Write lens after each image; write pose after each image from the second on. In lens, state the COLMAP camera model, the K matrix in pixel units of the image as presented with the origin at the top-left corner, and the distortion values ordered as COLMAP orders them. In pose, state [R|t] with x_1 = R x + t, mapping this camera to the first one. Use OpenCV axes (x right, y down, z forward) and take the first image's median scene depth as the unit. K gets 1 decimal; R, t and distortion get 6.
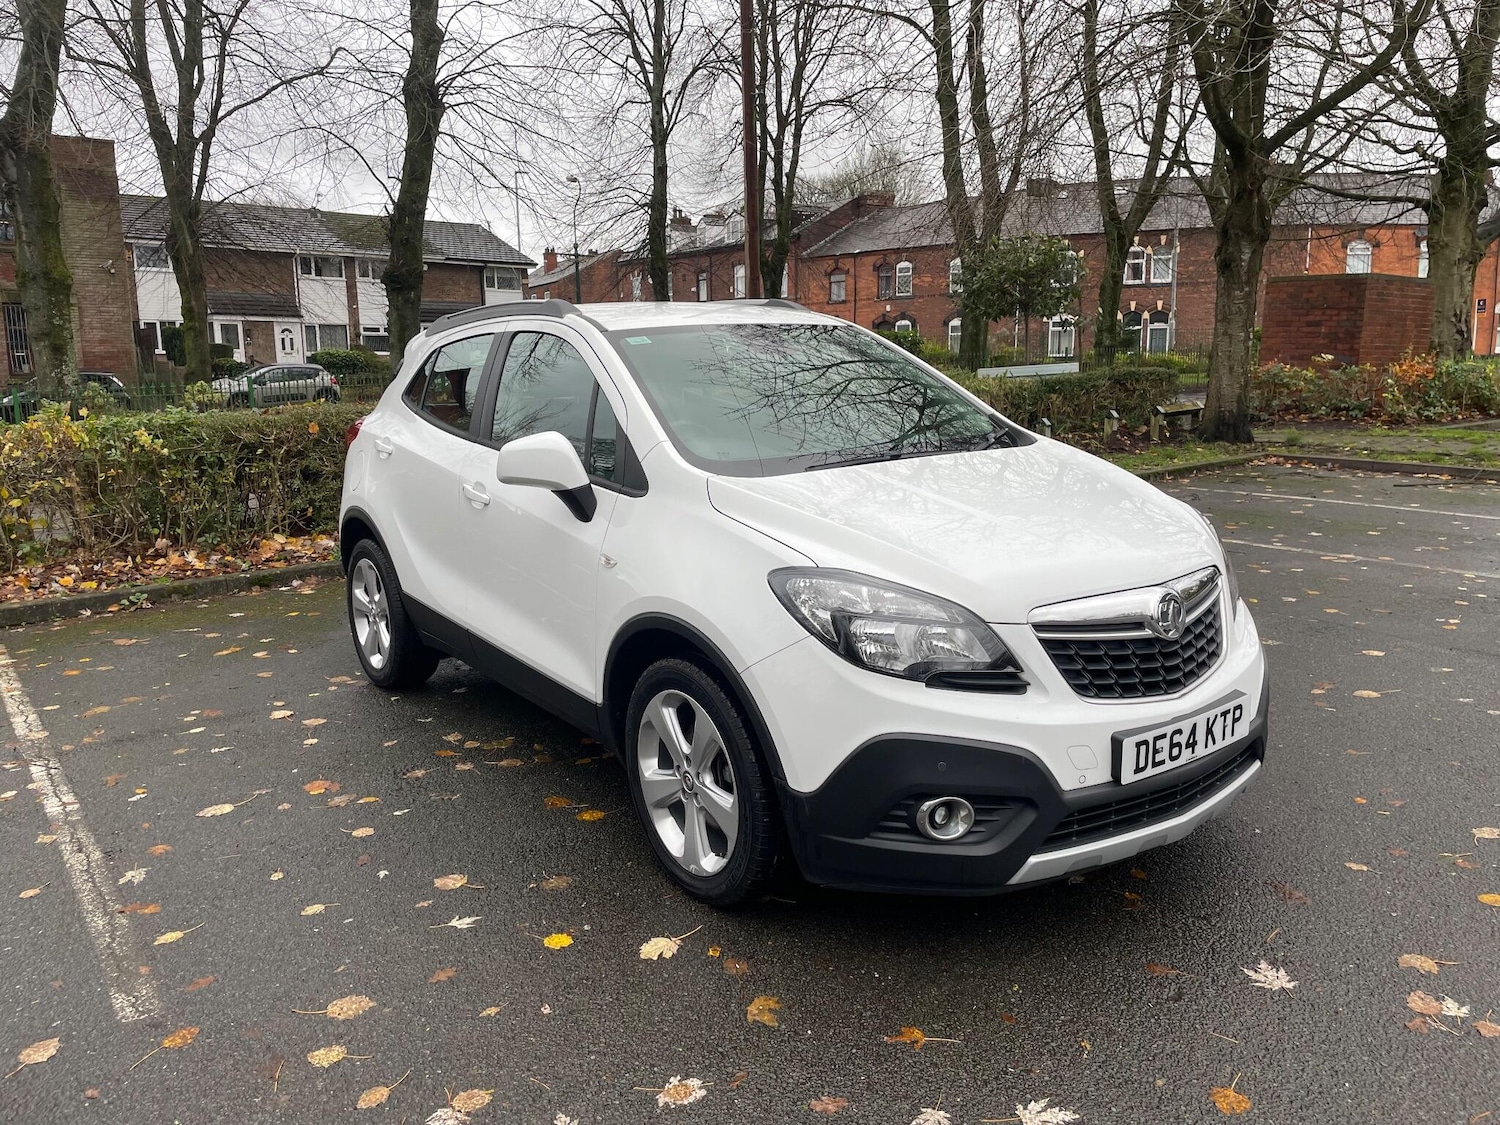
lens RADIAL K [[1128.4, 0, 757.4], [0, 1128.4, 559.8], [0, 0, 1]] dist [0.089451, -0.112123]
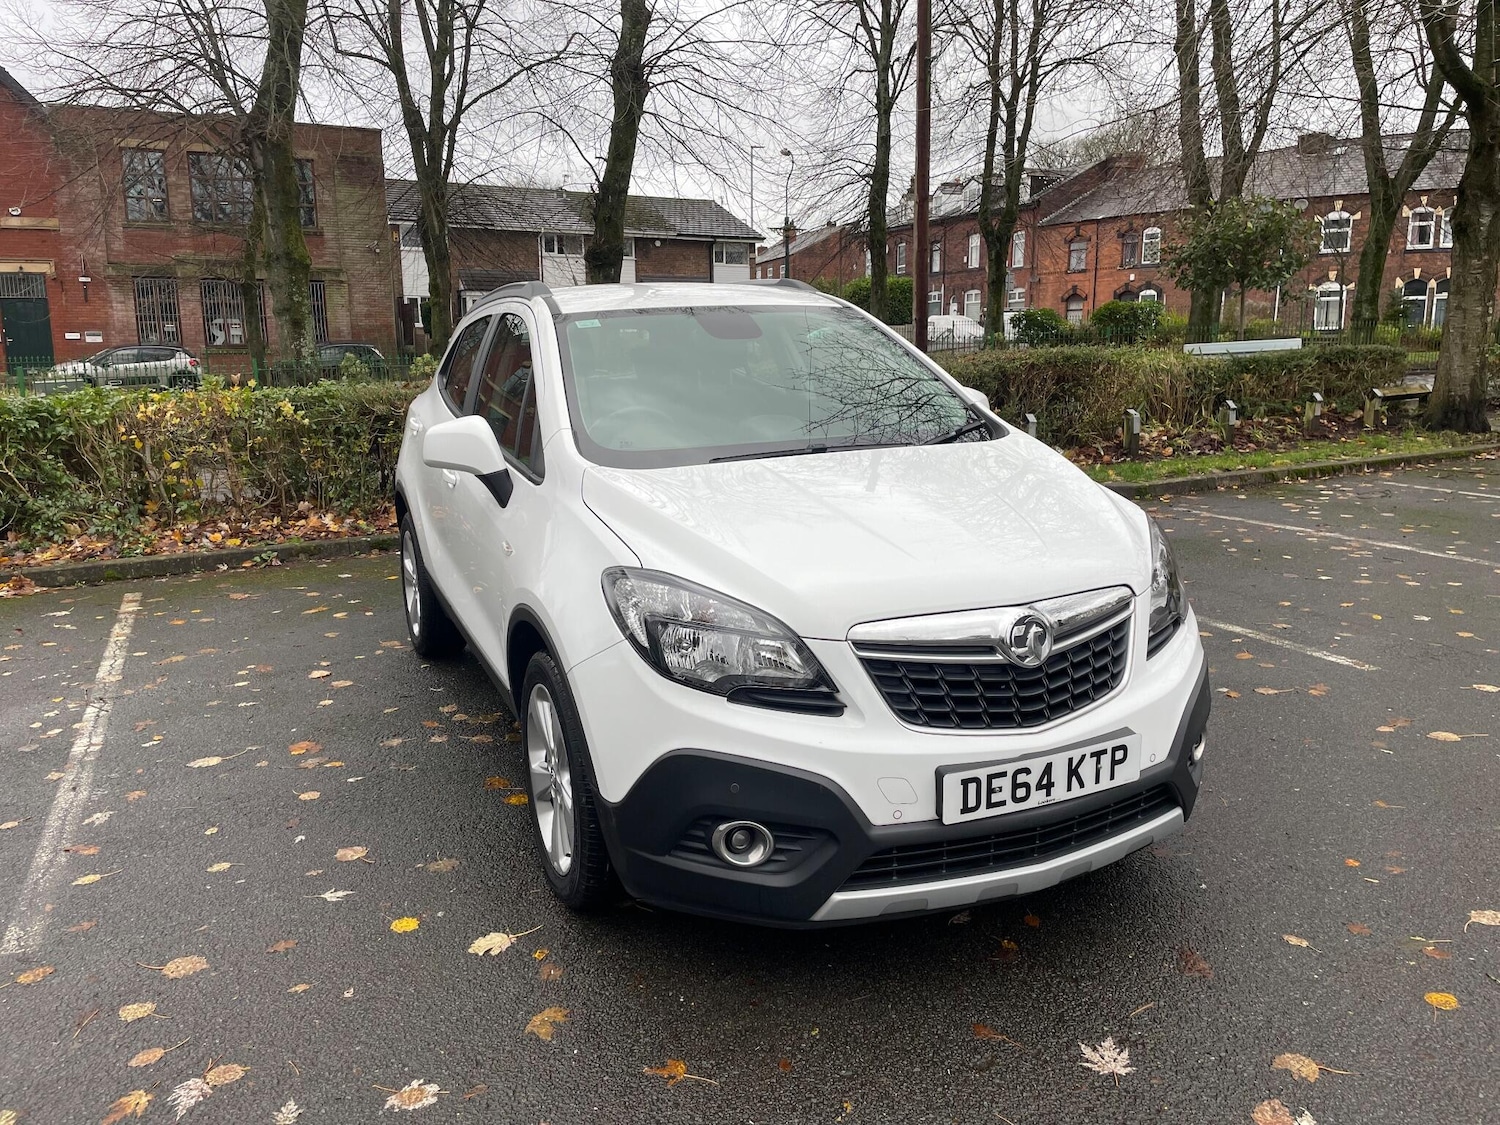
lens RADIAL K [[1128.6, 0, 749.5], [0, 1128.6, 557.4], [0, 0, 1]] dist [0.088247, -0.111263]
pose [[0.976283, 0.045837, -0.211589, 0.118466], [-0.041283, 0.998812, 0.025894, -0.010567], [0.212524, -0.016545, 0.977016, 0.030650]]
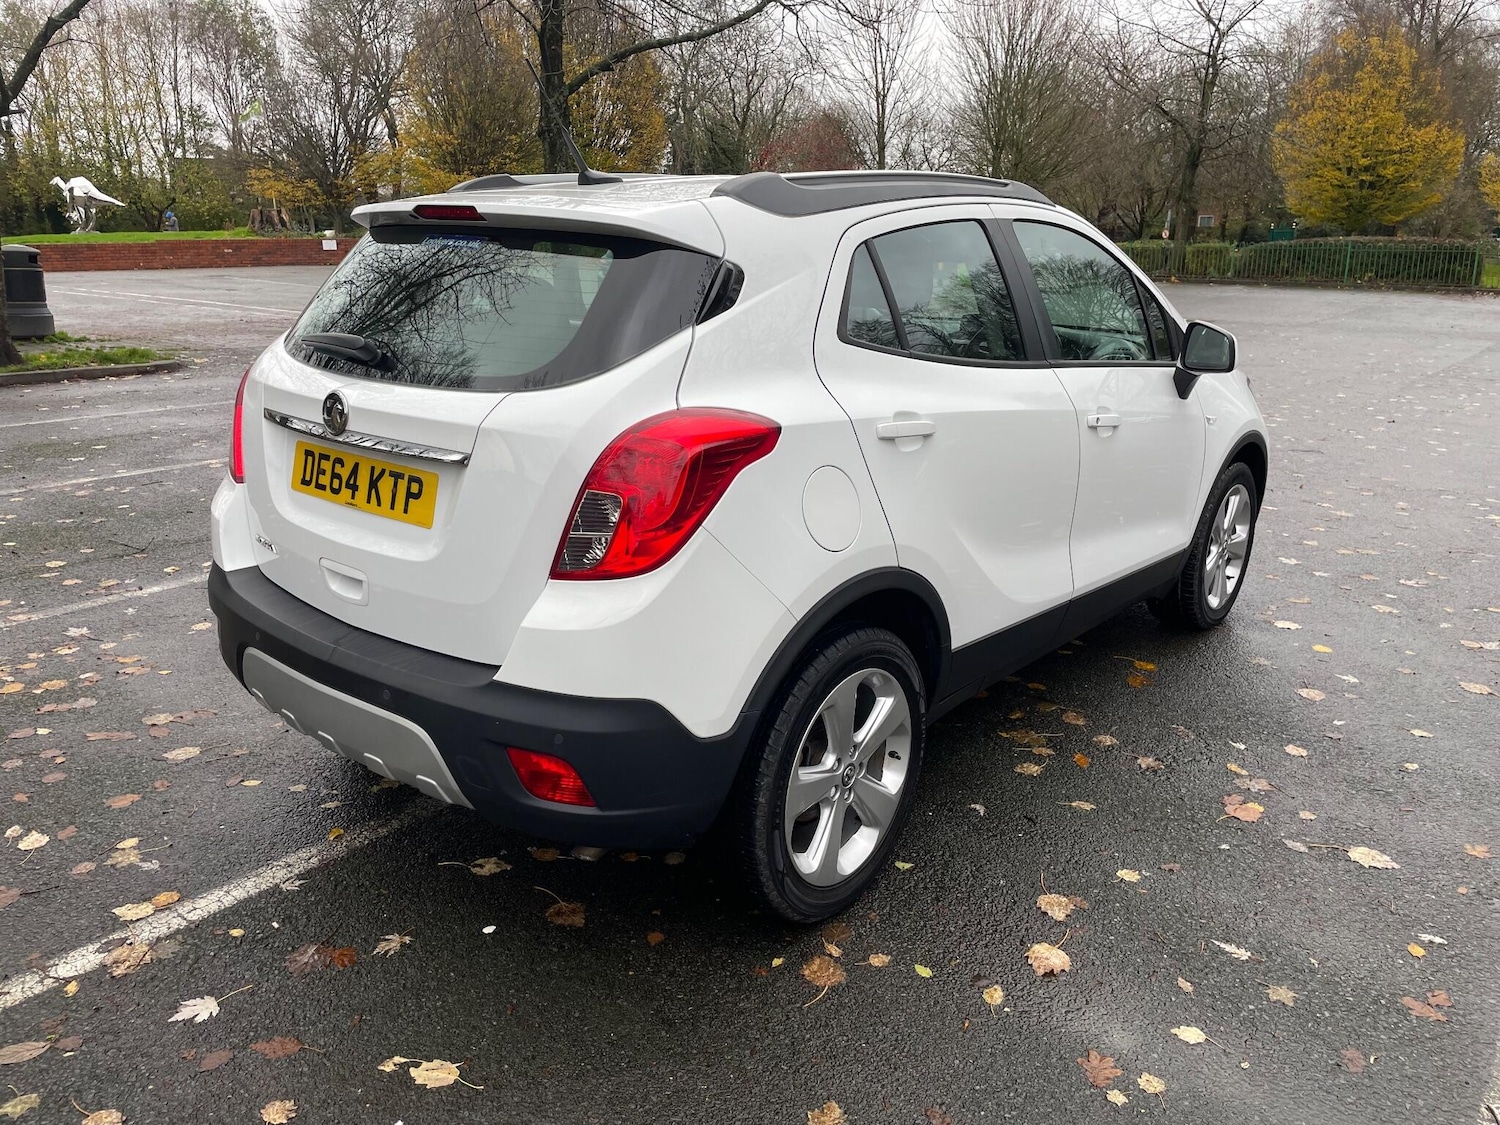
lens RADIAL K [[1128.6, 0, 749.5], [0, 1128.6, 557.4], [0, 0, 1]] dist [0.088247, -0.111263]
pose [[-0.246777, -0.251353, 0.935907, -0.502593], [0.174160, 0.938549, 0.297985, -0.130834], [-0.953294, 0.236533, -0.187837, 0.725410]]
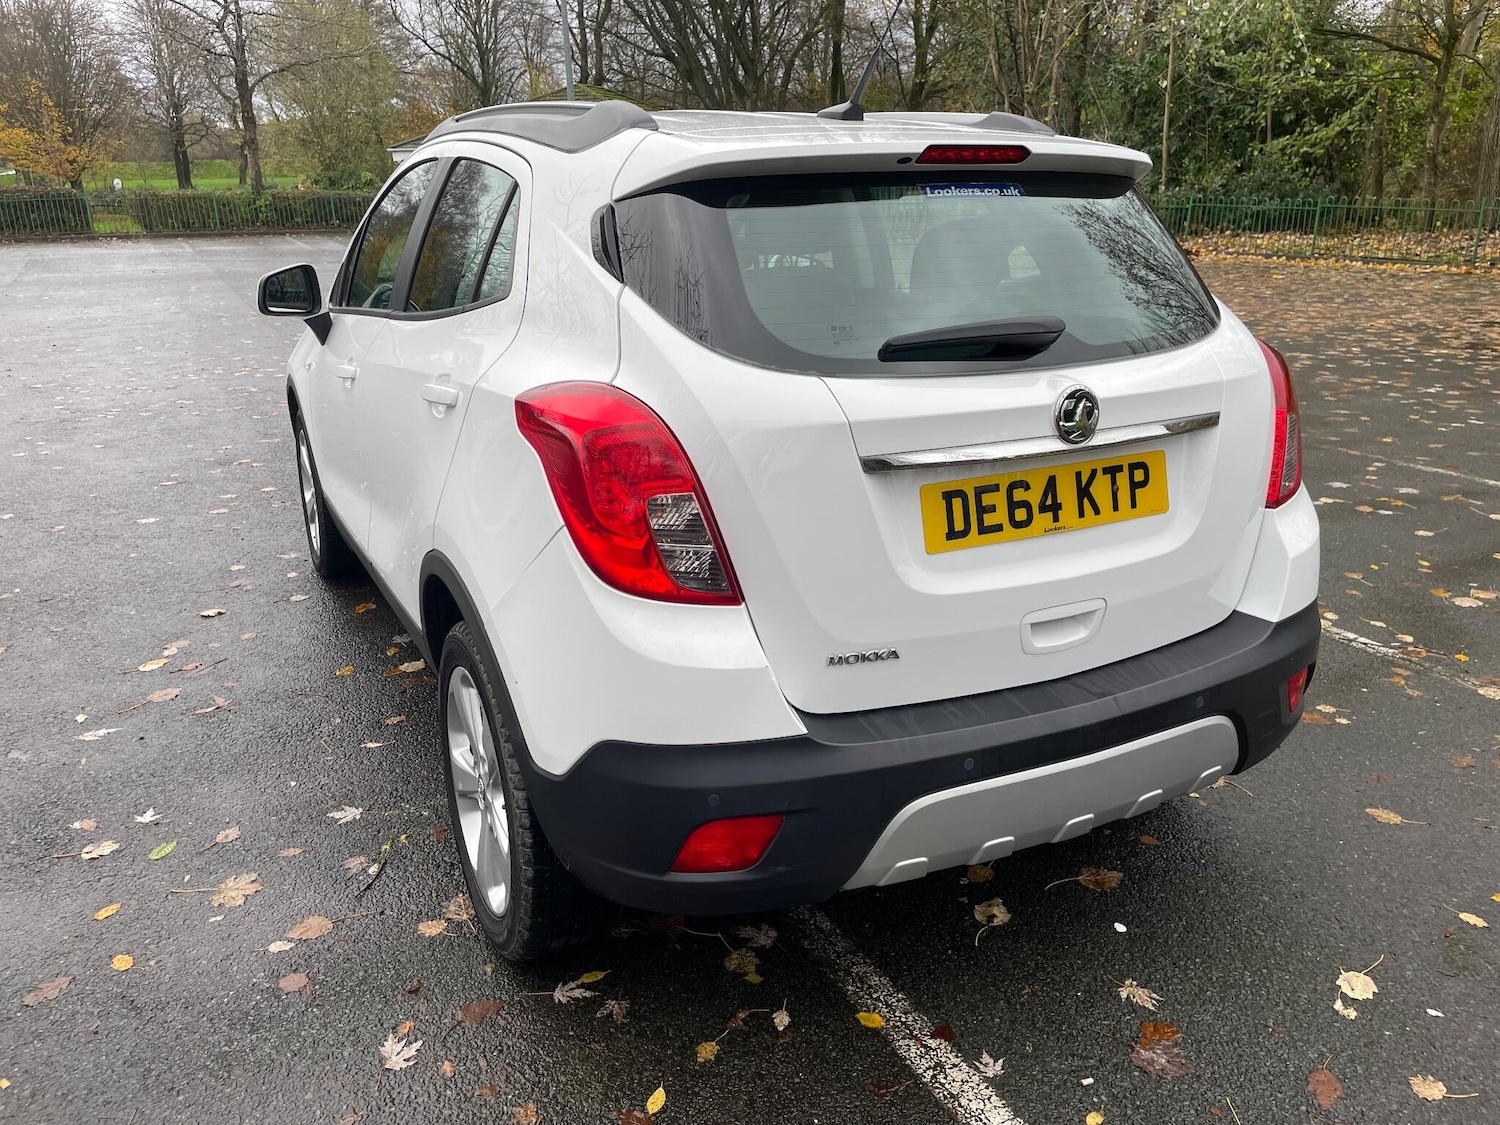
lens RADIAL K [[1128.6, 0, 749.5], [0, 1128.6, 557.4], [0, 0, 1]] dist [0.088247, -0.111263]
pose [[-0.987029, -0.020899, 0.159175, -0.154291], [0.059219, 0.874177, 0.481983, -0.187354], [-0.149220, 0.485157, -0.861601, 0.991360]]
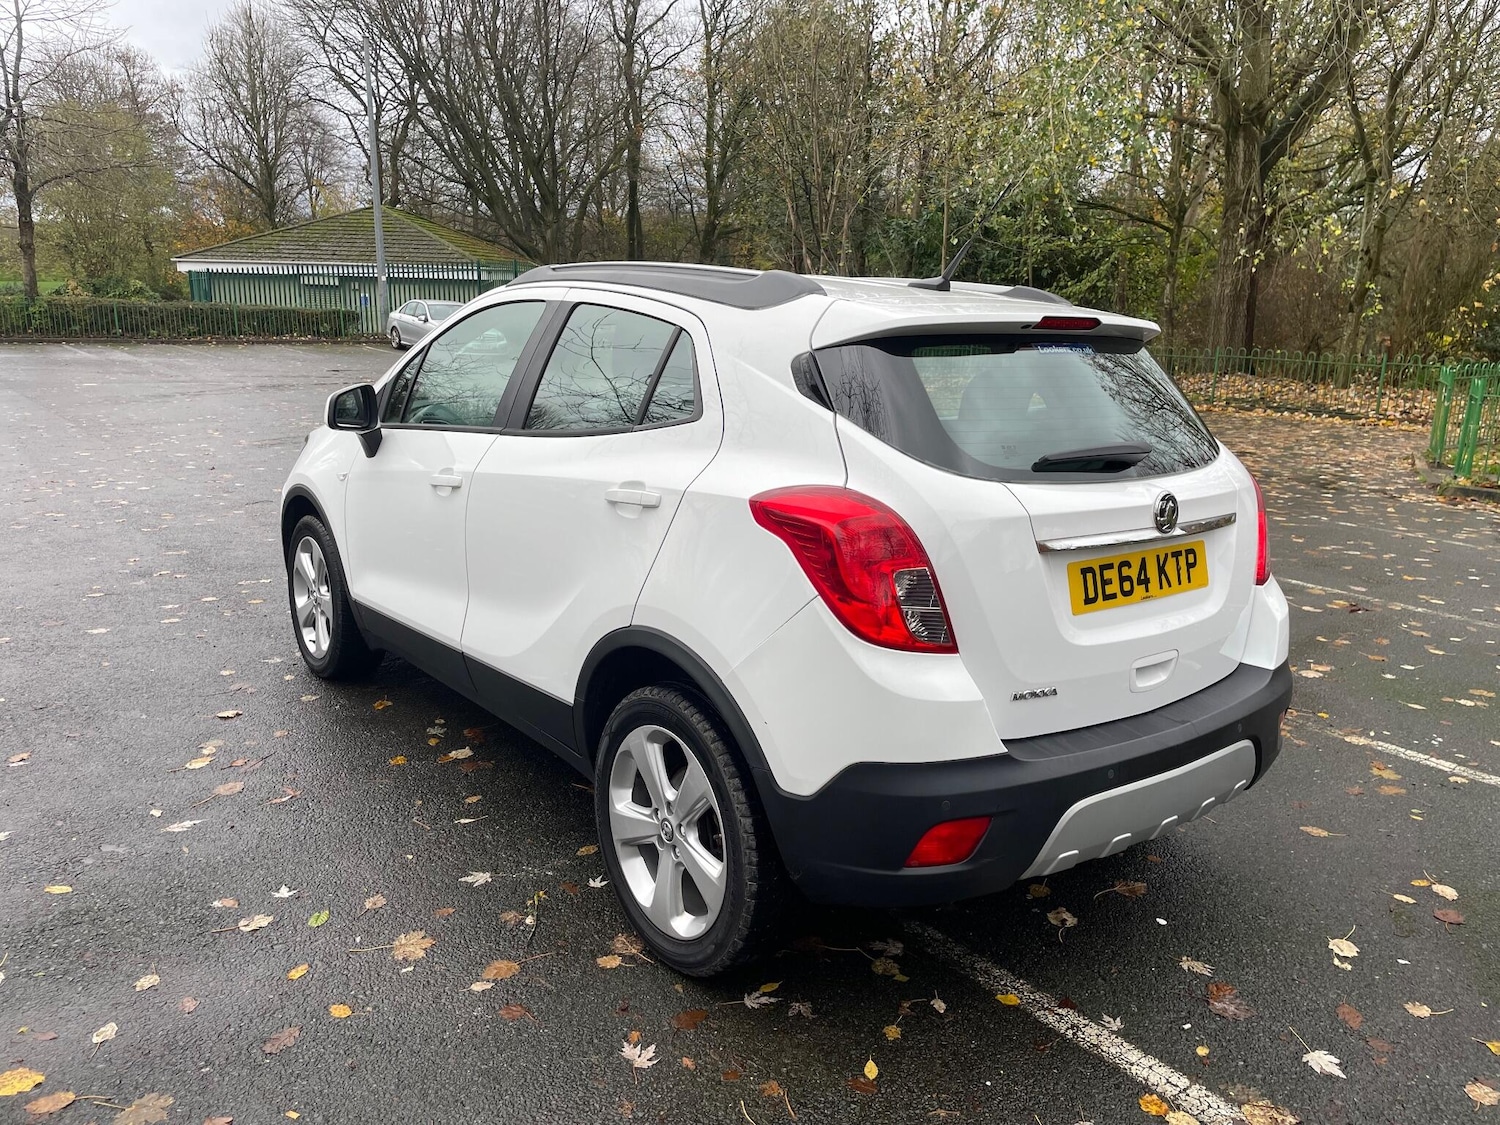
lens RADIAL K [[1129.7, 0, 759.4], [0, 1129.7, 559.6], [0, 0, 1]] dist [0.087760, -0.111081]
pose [[-0.999314, 0.000555, -0.037032, -0.056089], [-0.014132, 0.918517, 0.395130, -0.209298], [0.034233, 0.395382, -0.917879, 1.061678]]
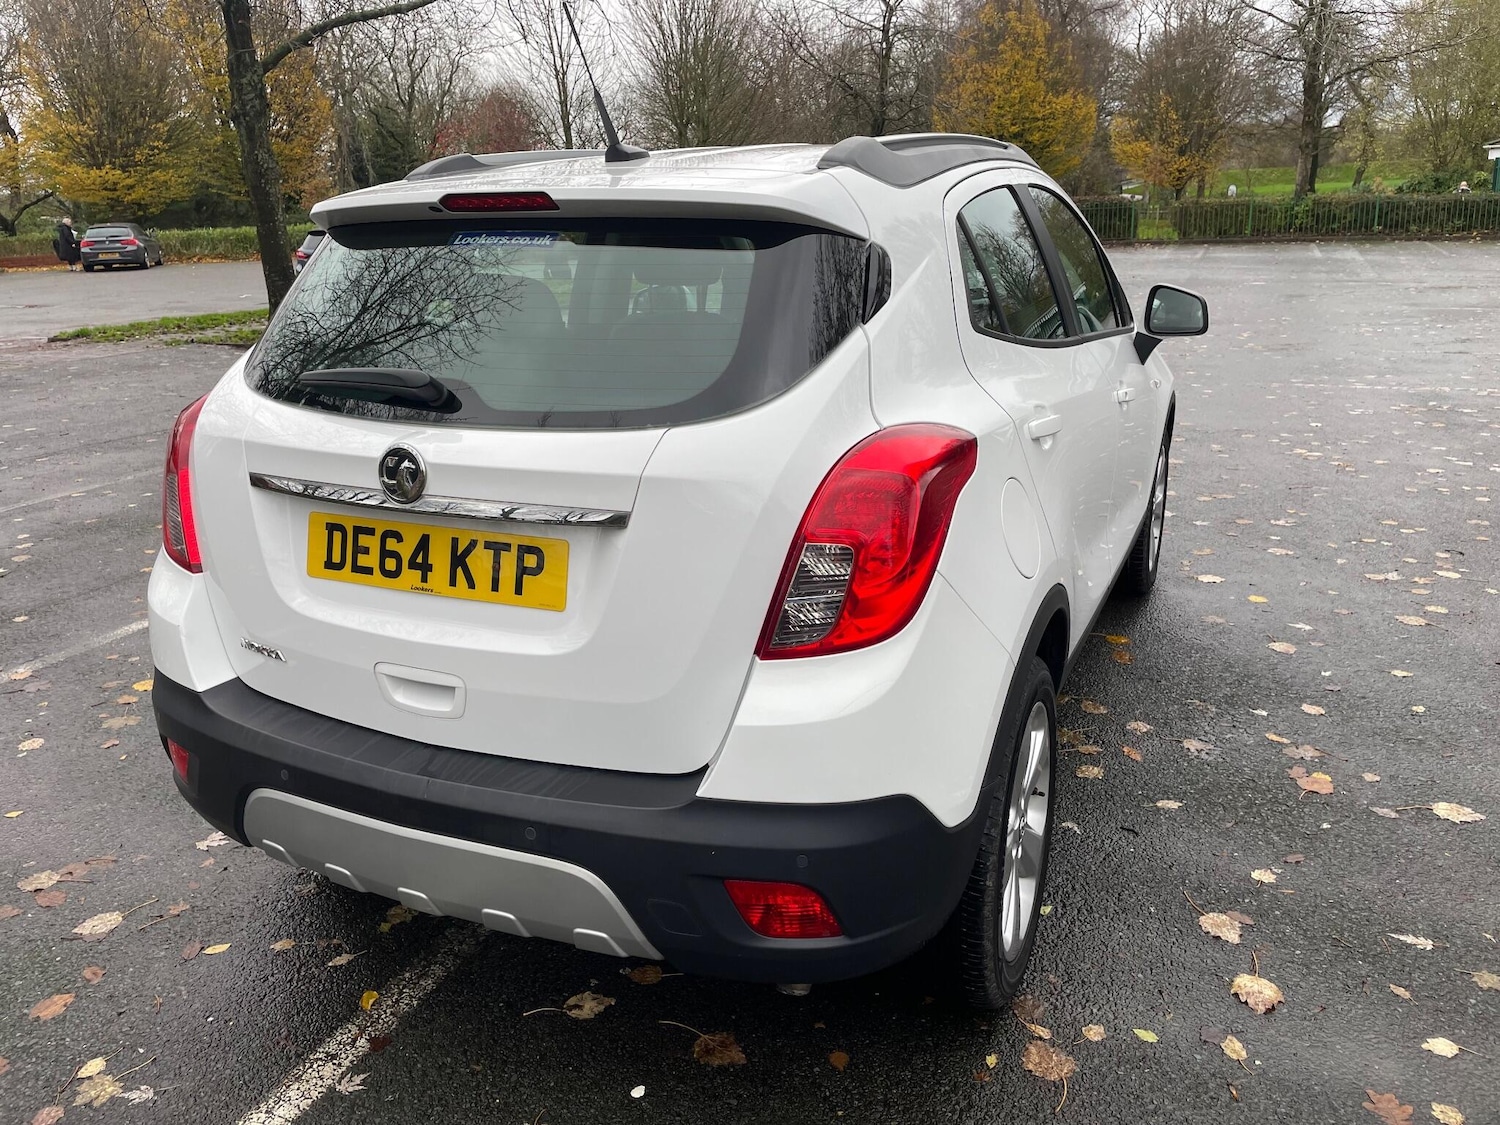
lens RADIAL K [[1129.0, 0, 727.1], [0, 1129.0, 555.9], [0, 0, 1]] dist [0.088203, -0.112305]
pose [[-0.481415, -0.222062, 0.847896, -0.411200], [0.204116, 0.912373, 0.354841, -0.148385], [-0.852394, 0.343895, -0.393904, 0.804190]]
